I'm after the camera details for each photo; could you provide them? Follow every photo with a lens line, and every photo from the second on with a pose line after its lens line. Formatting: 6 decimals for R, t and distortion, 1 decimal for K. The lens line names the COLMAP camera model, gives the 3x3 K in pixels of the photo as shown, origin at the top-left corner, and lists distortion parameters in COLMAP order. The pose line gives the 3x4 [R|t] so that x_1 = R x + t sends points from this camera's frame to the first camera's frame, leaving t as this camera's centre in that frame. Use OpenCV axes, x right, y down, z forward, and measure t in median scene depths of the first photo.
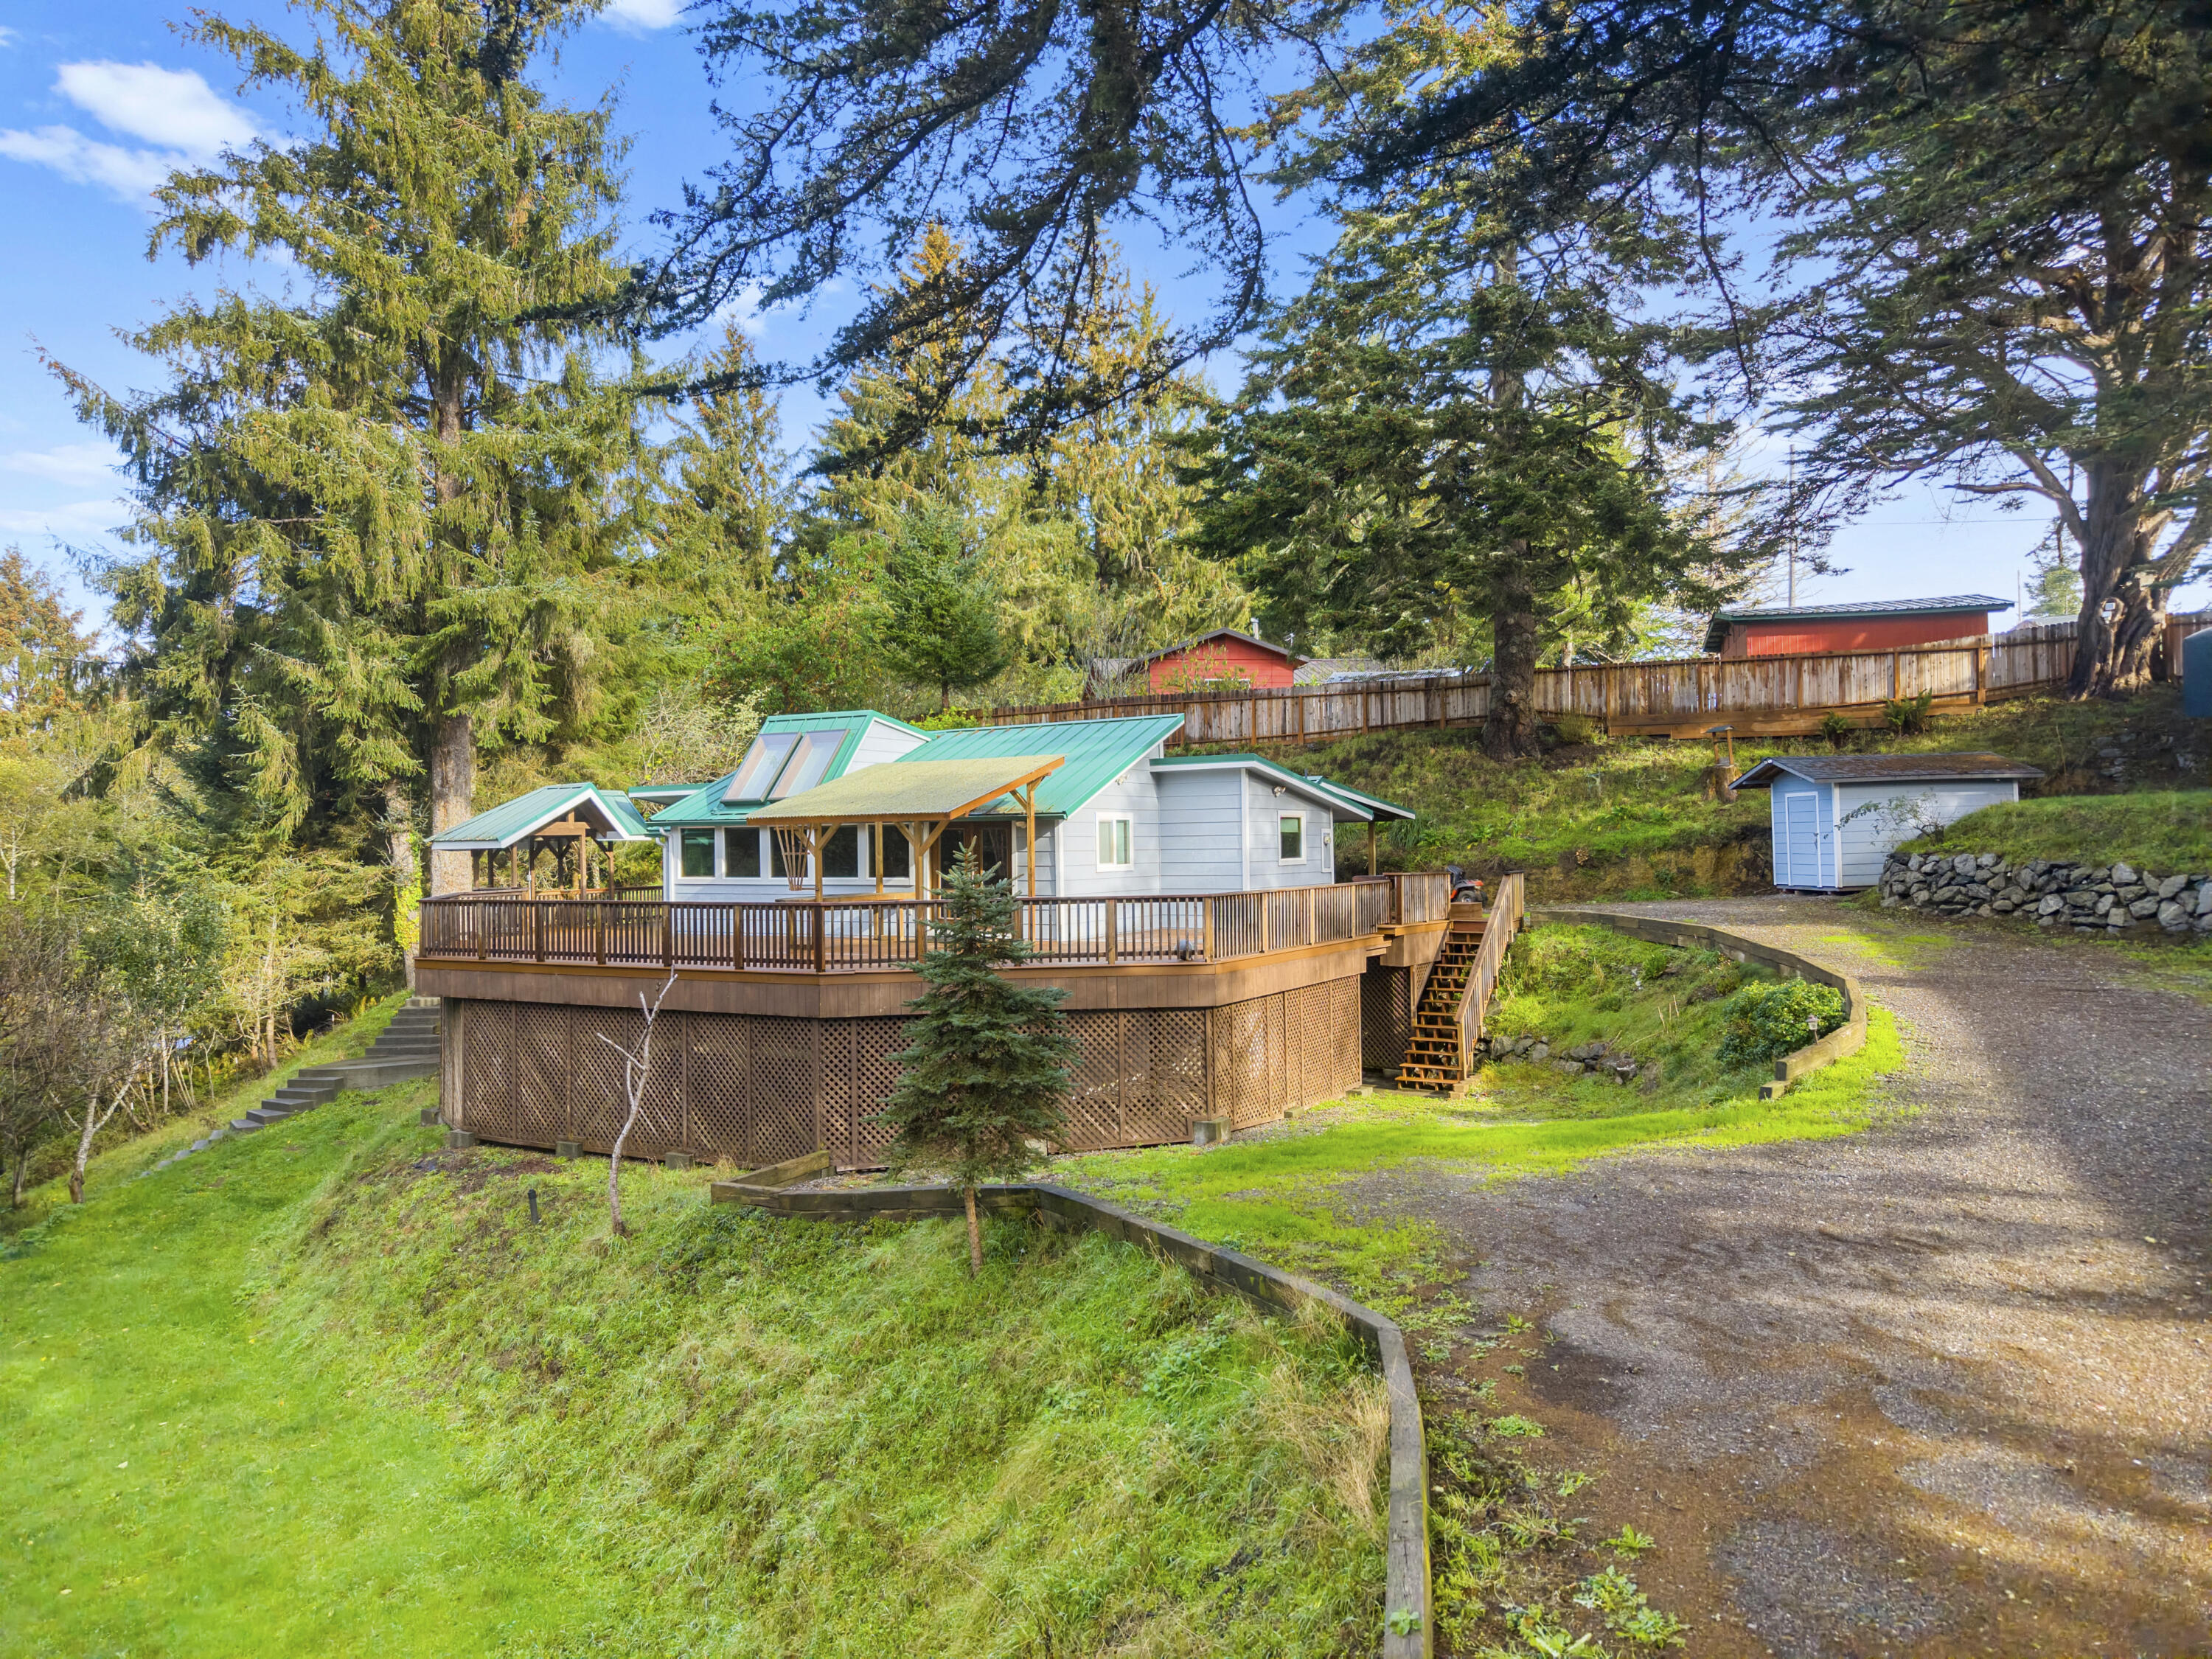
lens RADIAL K [[1457.5, 0, 1106.0], [0, 1457.5, 829.5], [0, 0, 1]] dist [0.047120, -0.049654]
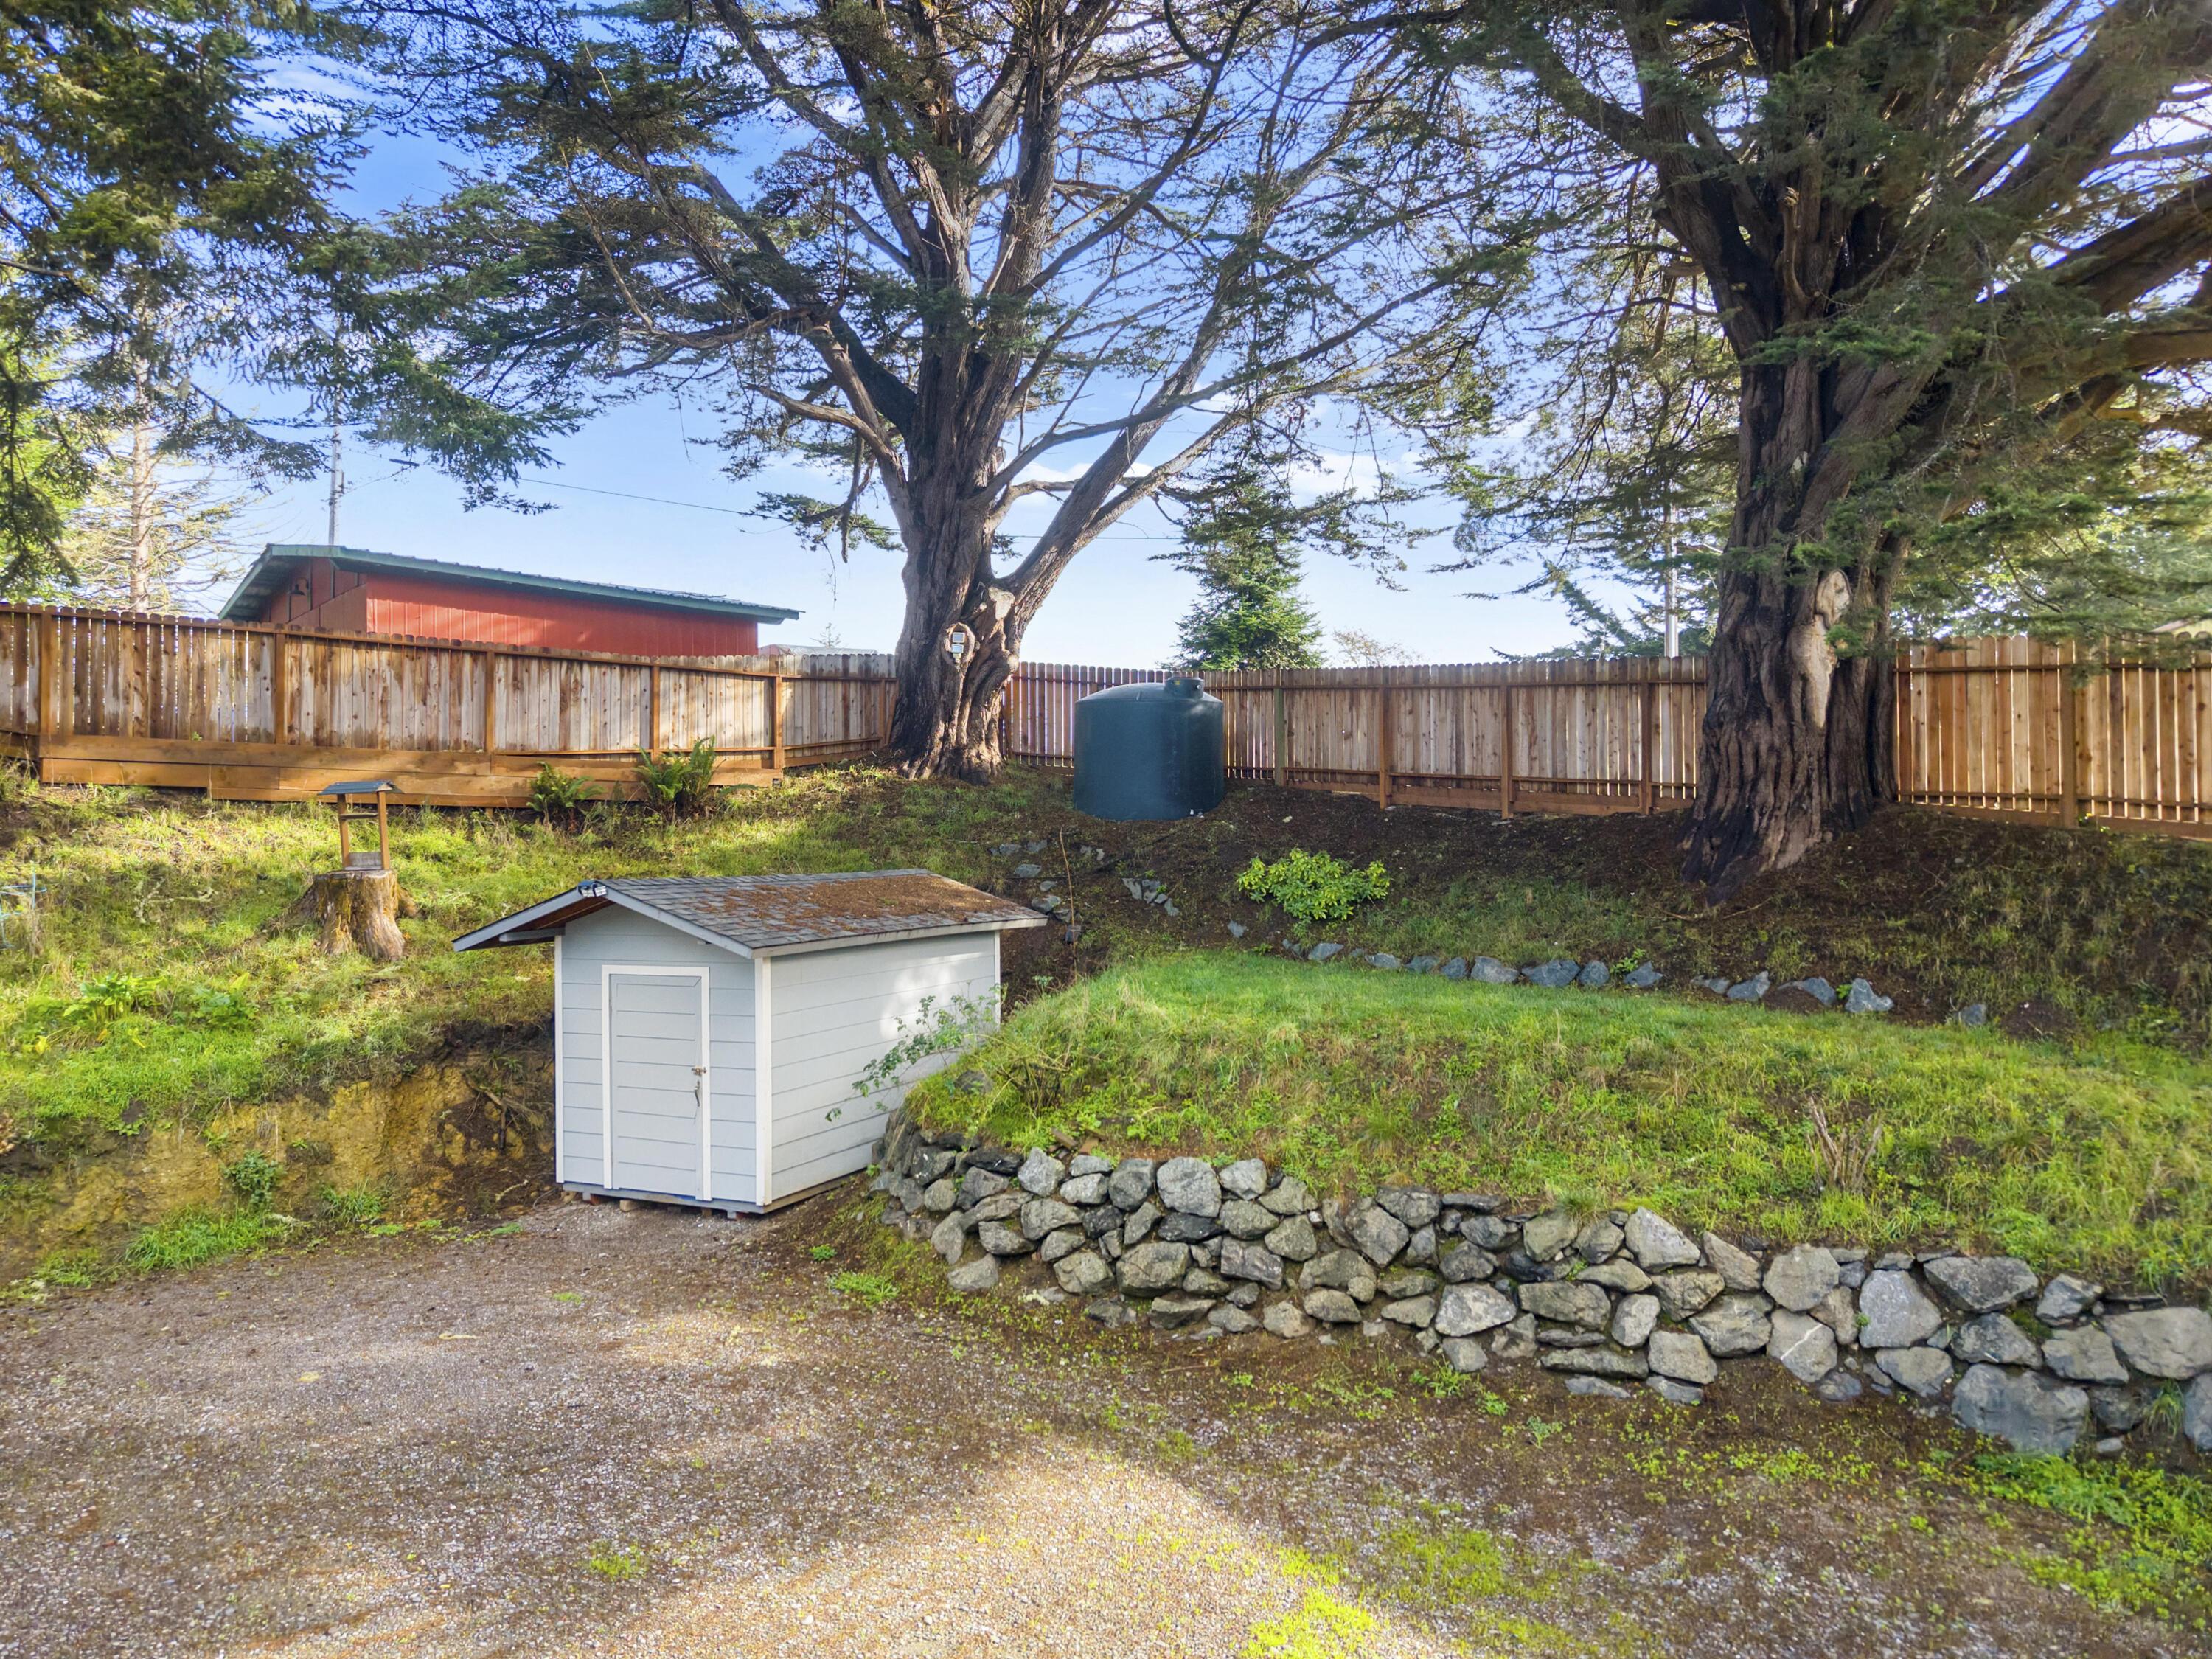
lens RADIAL K [[1457.5, 0, 1106.0], [0, 1457.5, 829.5], [0, 0, 1]] dist [0.047120, -0.049654]
pose [[0.517829, 0.034264, 0.854798, 0.159342], [-0.012533, 0.999394, -0.032468, -0.044219], [-0.855392, 0.006100, 0.517945, 0.581050]]
